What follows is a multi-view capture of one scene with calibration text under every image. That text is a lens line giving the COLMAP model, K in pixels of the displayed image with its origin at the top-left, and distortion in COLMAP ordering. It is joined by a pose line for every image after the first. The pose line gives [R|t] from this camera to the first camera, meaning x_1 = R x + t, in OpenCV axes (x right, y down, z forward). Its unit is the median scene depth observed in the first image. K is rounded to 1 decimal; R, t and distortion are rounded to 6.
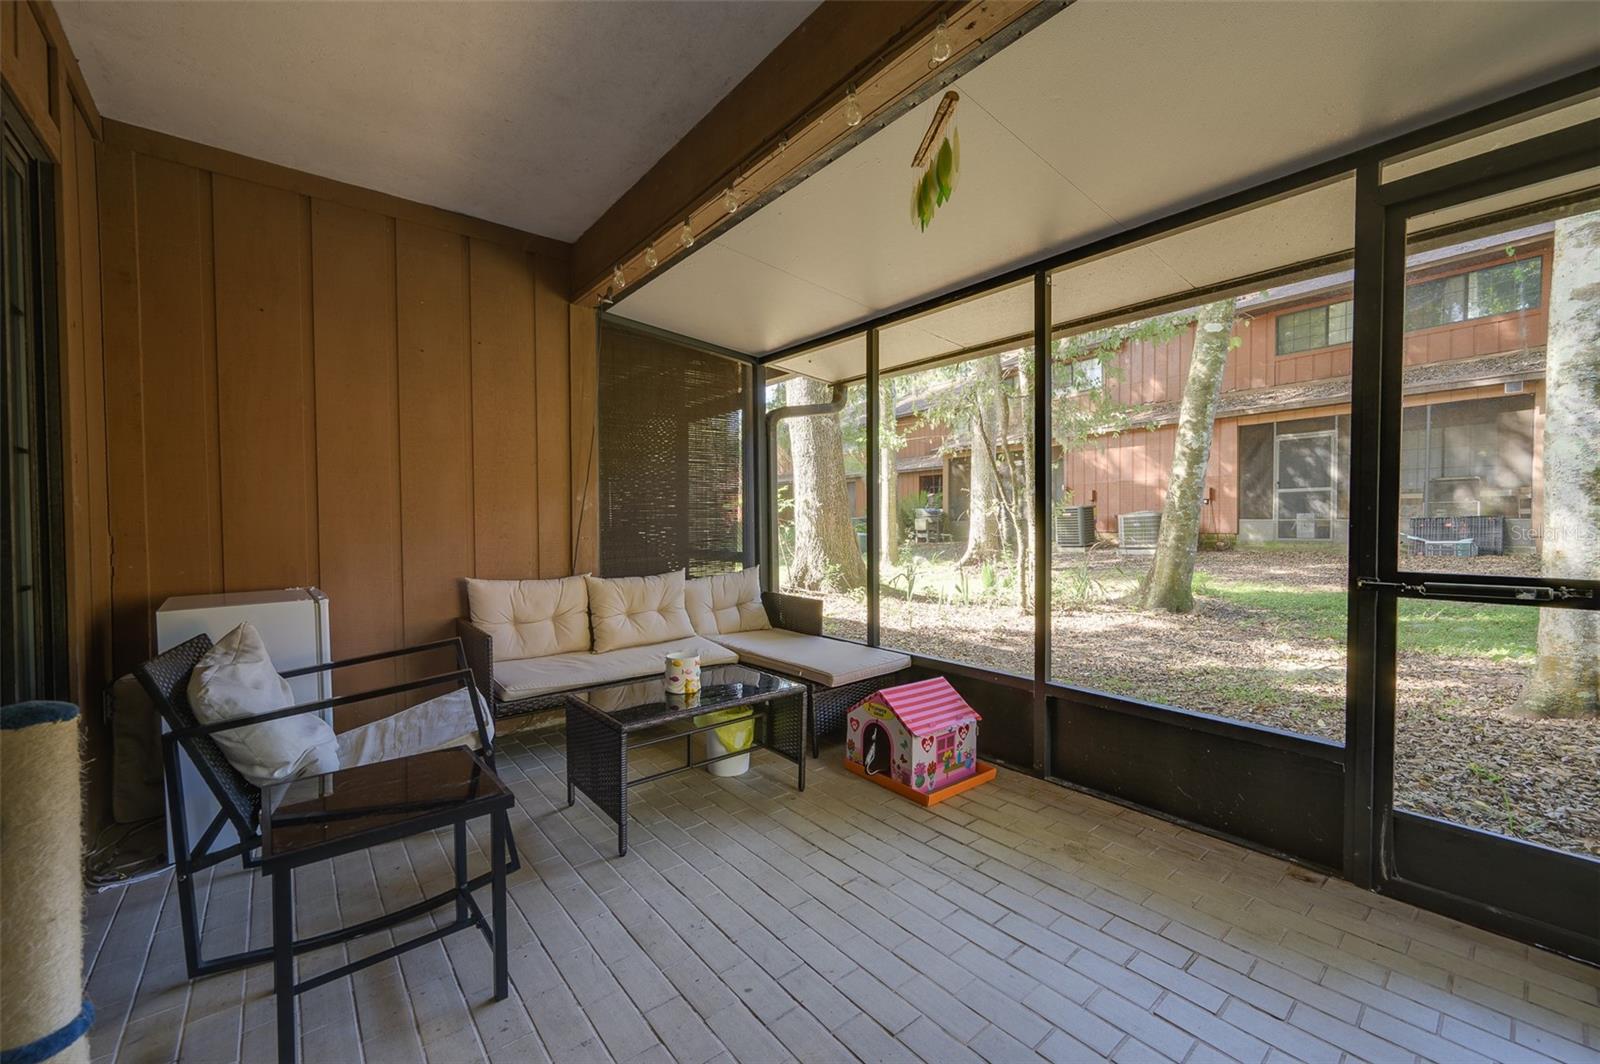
lens RADIAL K [[631.1, 0, 800.7], [0, 631.1, 532.3], [0, 0, 1]] dist [0.001185, 0.000151]
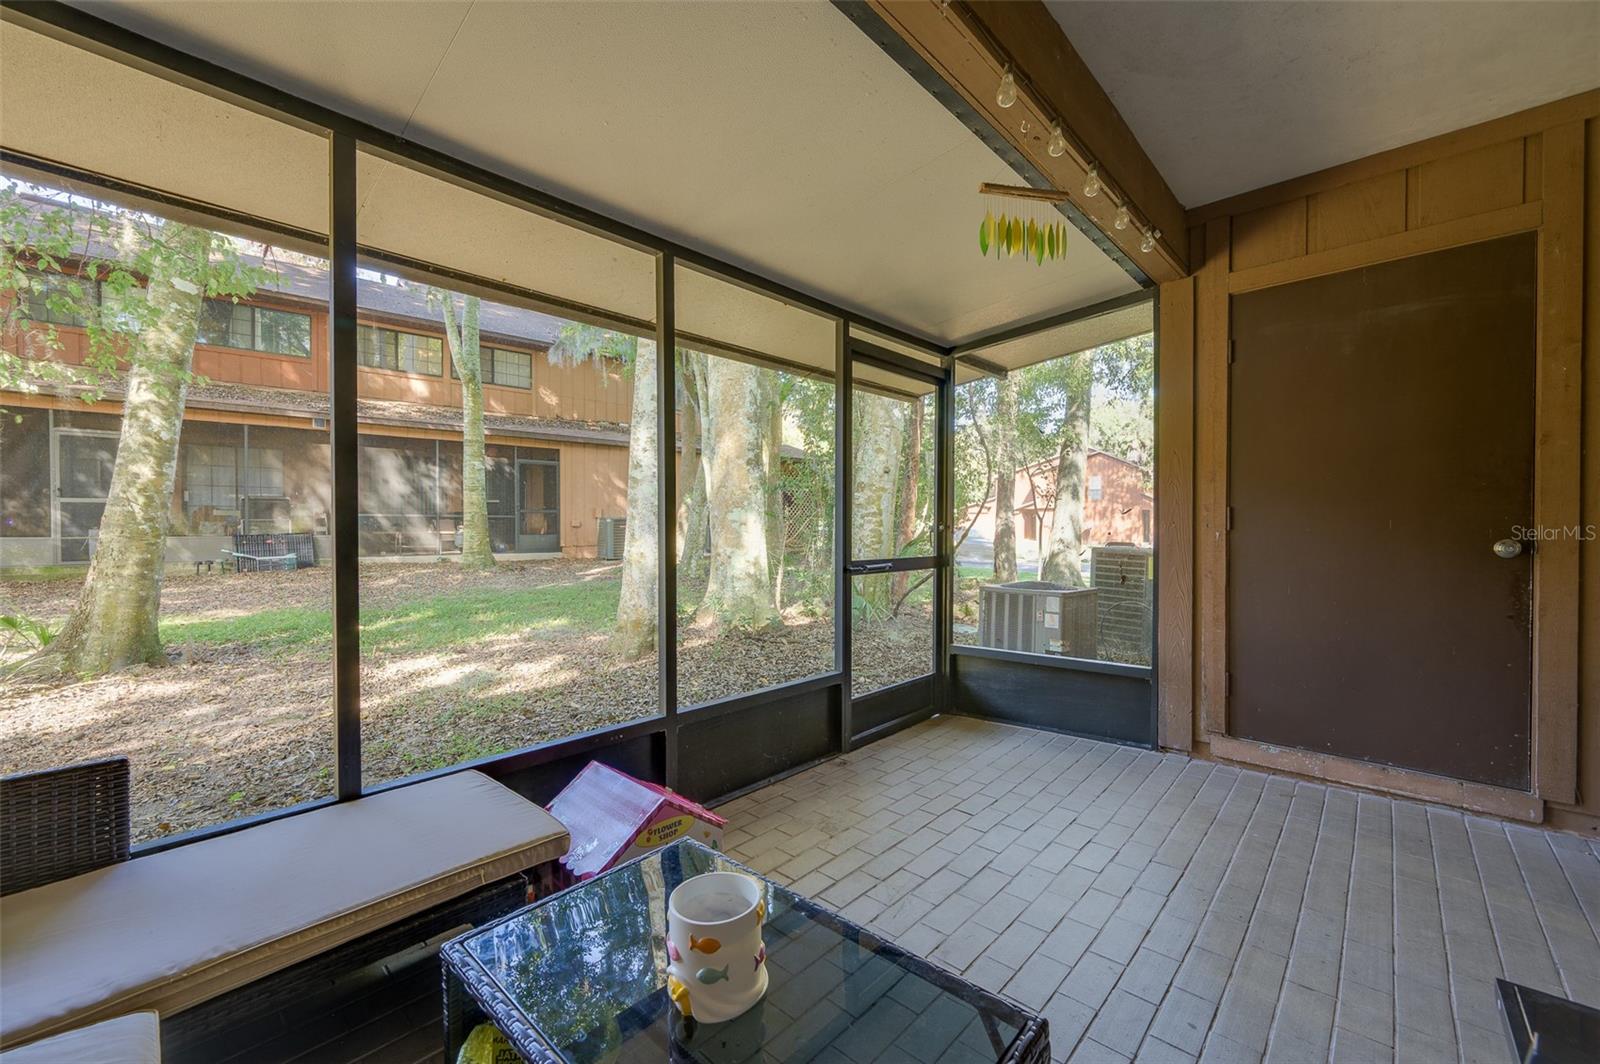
lens RADIAL K [[631.1, 0, 799.8], [0, 631.1, 533.5], [0, 0, 1]] dist [0.001185, 0.000151]
pose [[-0.121877, -0.000895, 0.992545, -0.209398], [0.027885, 0.999602, 0.004325, -0.006820], [-0.992153, 0.028204, -0.121804, 0.370861]]
